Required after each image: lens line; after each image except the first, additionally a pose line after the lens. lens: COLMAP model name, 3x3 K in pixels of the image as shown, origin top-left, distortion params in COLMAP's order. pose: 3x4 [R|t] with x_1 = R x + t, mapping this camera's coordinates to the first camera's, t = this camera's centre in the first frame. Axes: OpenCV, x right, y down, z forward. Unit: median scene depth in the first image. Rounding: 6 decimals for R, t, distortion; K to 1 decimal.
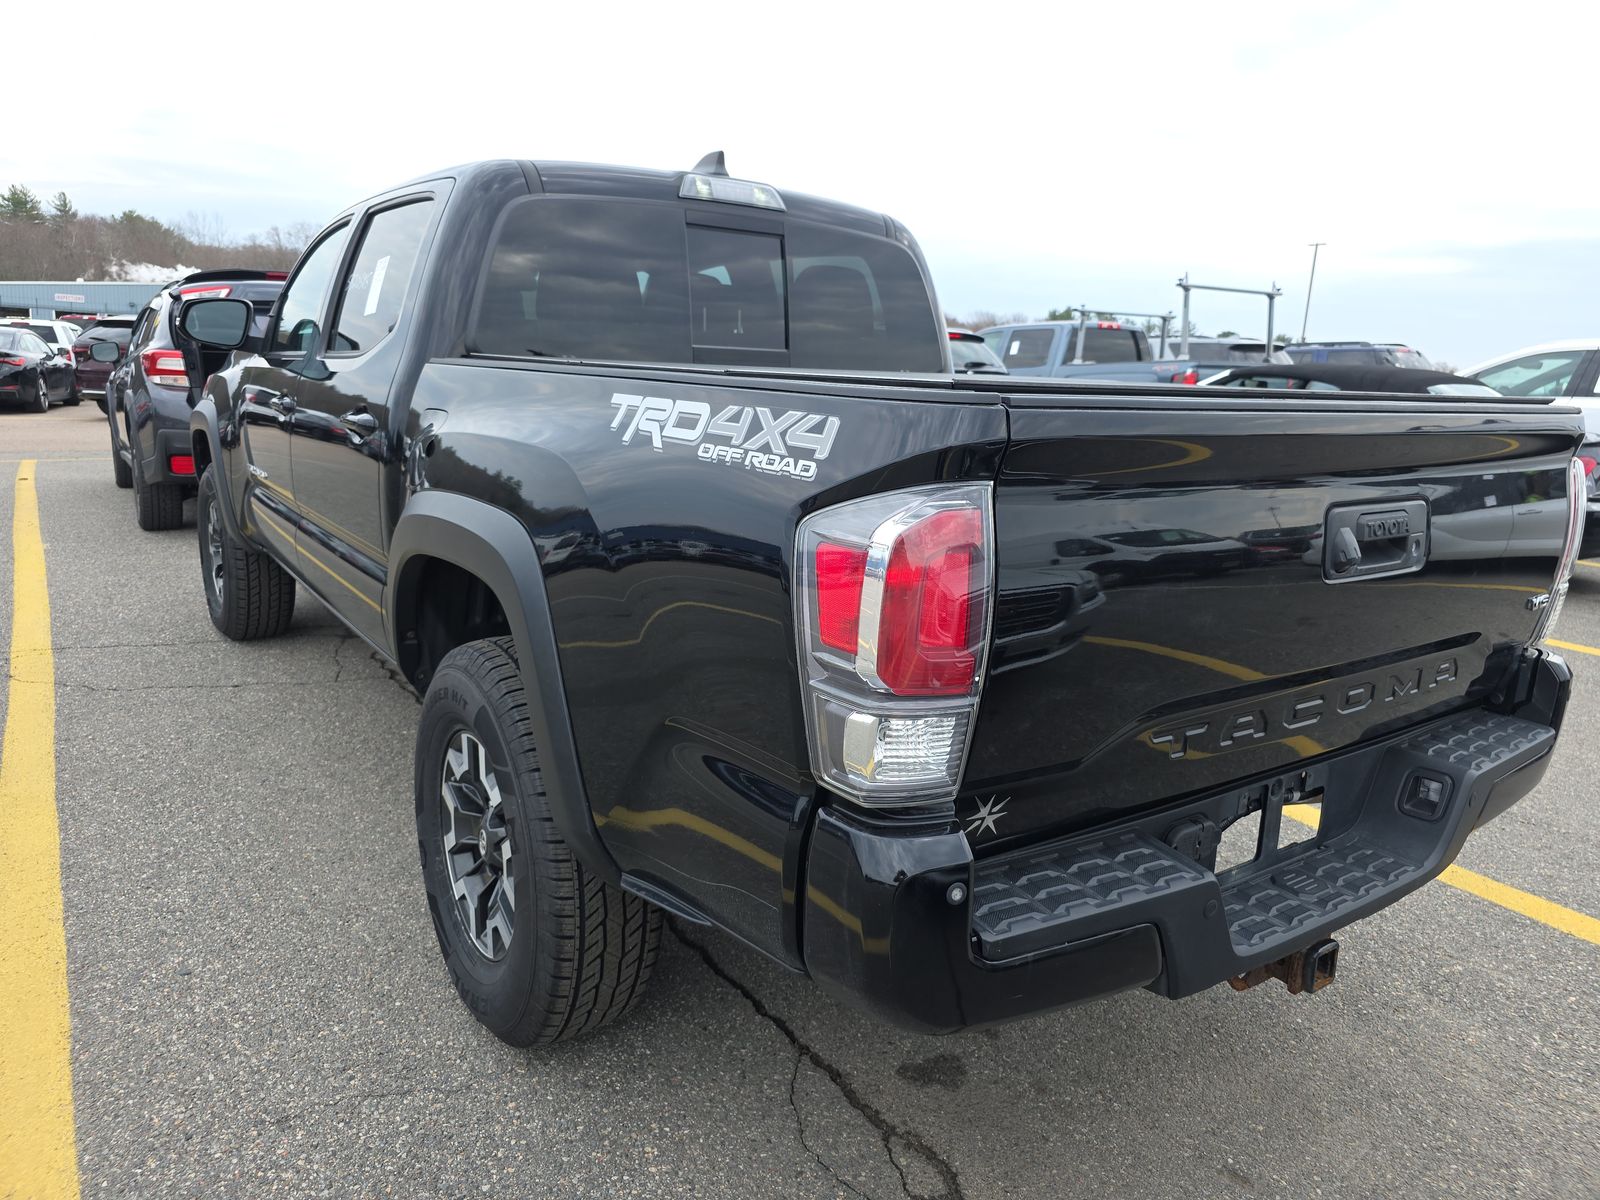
lens RADIAL K [[1129.4, 0, 799.9], [0, 1129.4, 549.7], [0, 0, 1]] dist [-0.044646, 0.001133]
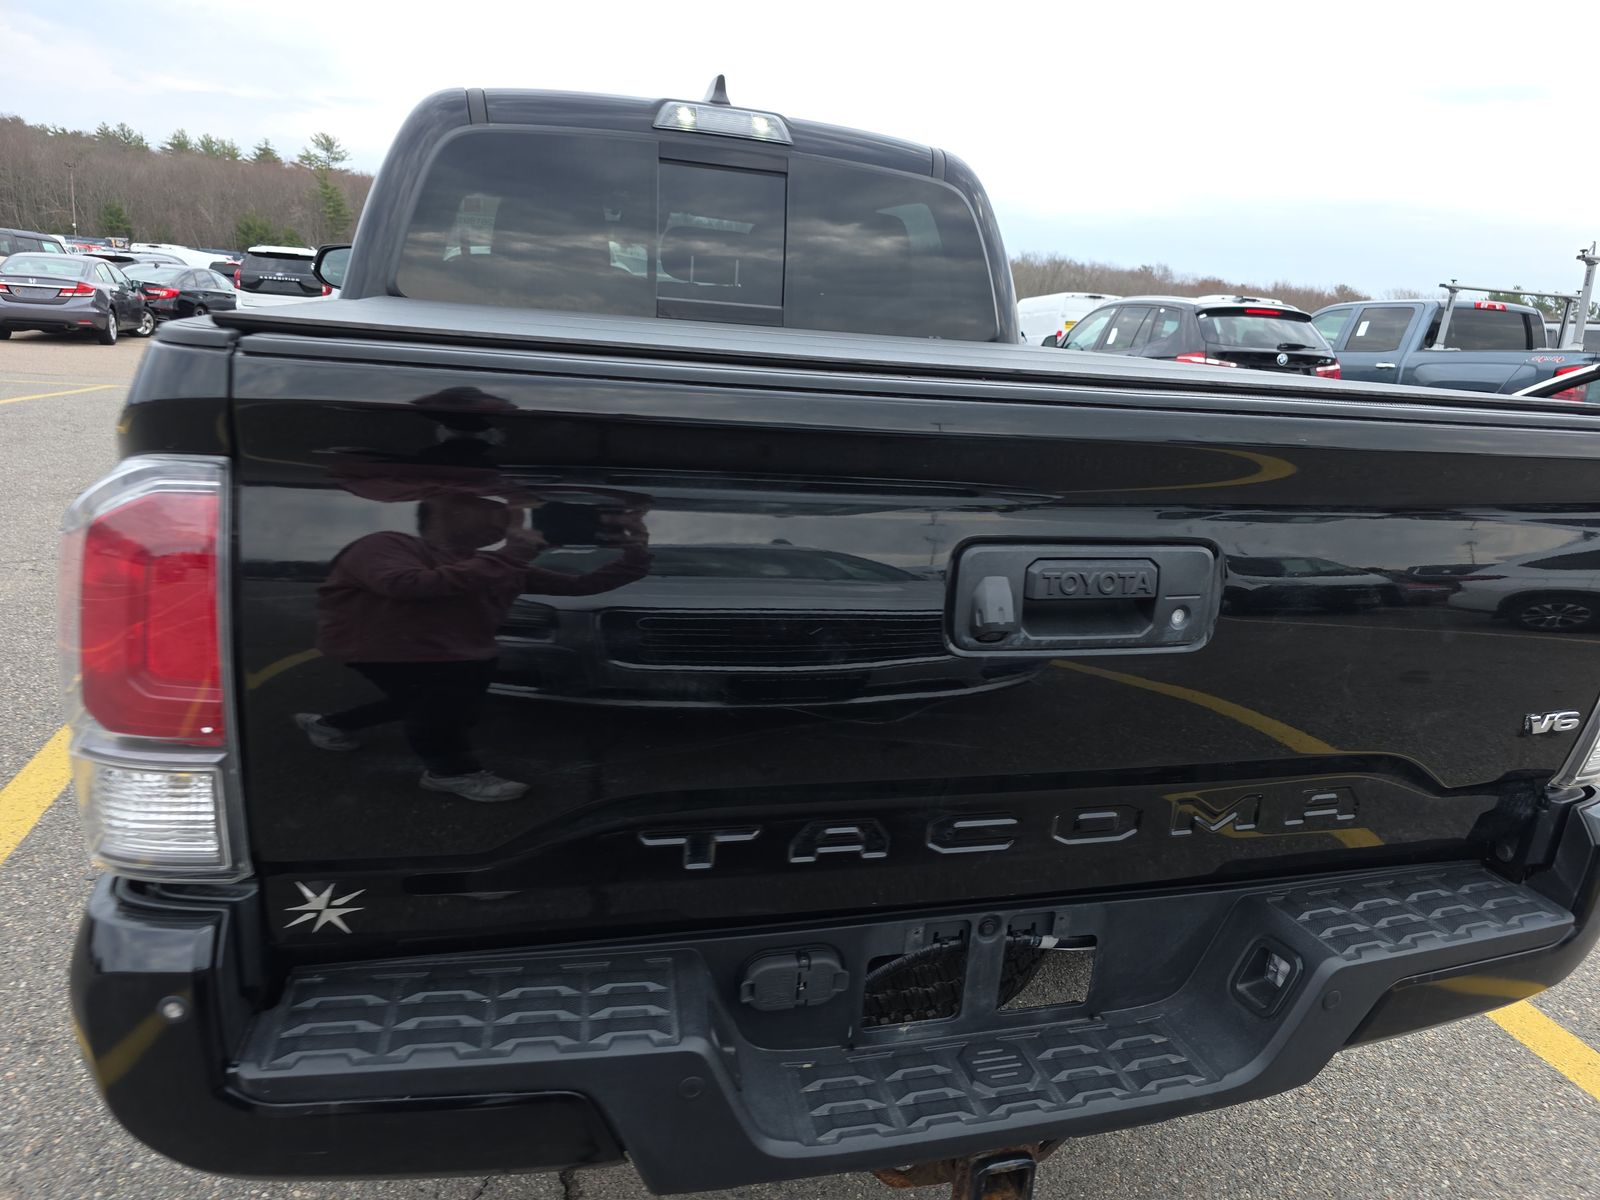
lens RADIAL K [[1098.2, 0, 740.6], [0, 1098.2, 605.5], [0, 0, 1]] dist [-0.009898, 0.003038]
pose [[0.945949, 0.110554, -0.304889, 0.251589], [-0.085440, 0.991846, 0.094563, -0.023556], [0.312857, -0.063402, 0.947682, 0.159871]]
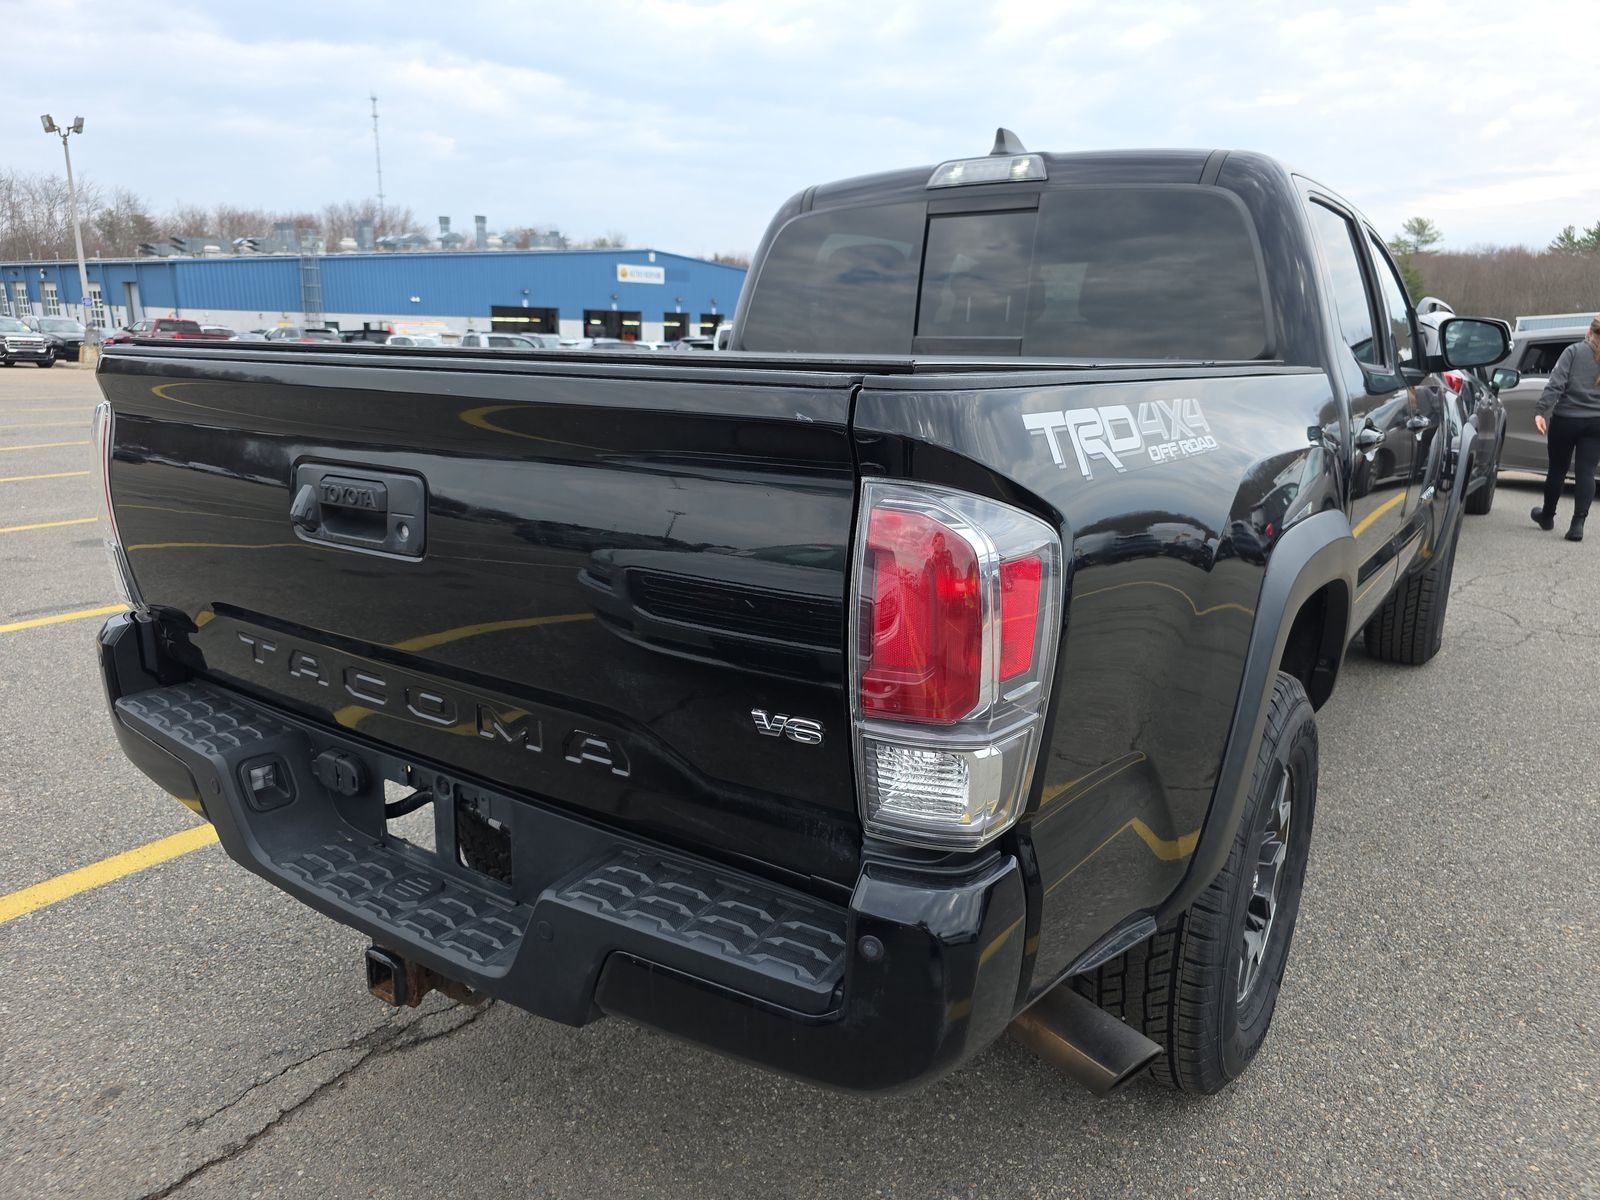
lens RADIAL K [[1076.5, 0, 800.0], [0, 1076.5, 600.0], [0, 0, 1]] dist [-0.009941, -0.006322]
pose [[0.344684, 0.171398, -0.922939, 0.768691], [-0.150984, 0.980511, 0.125703, -0.052688], [0.926497, 0.096021, 0.363844, 0.549454]]
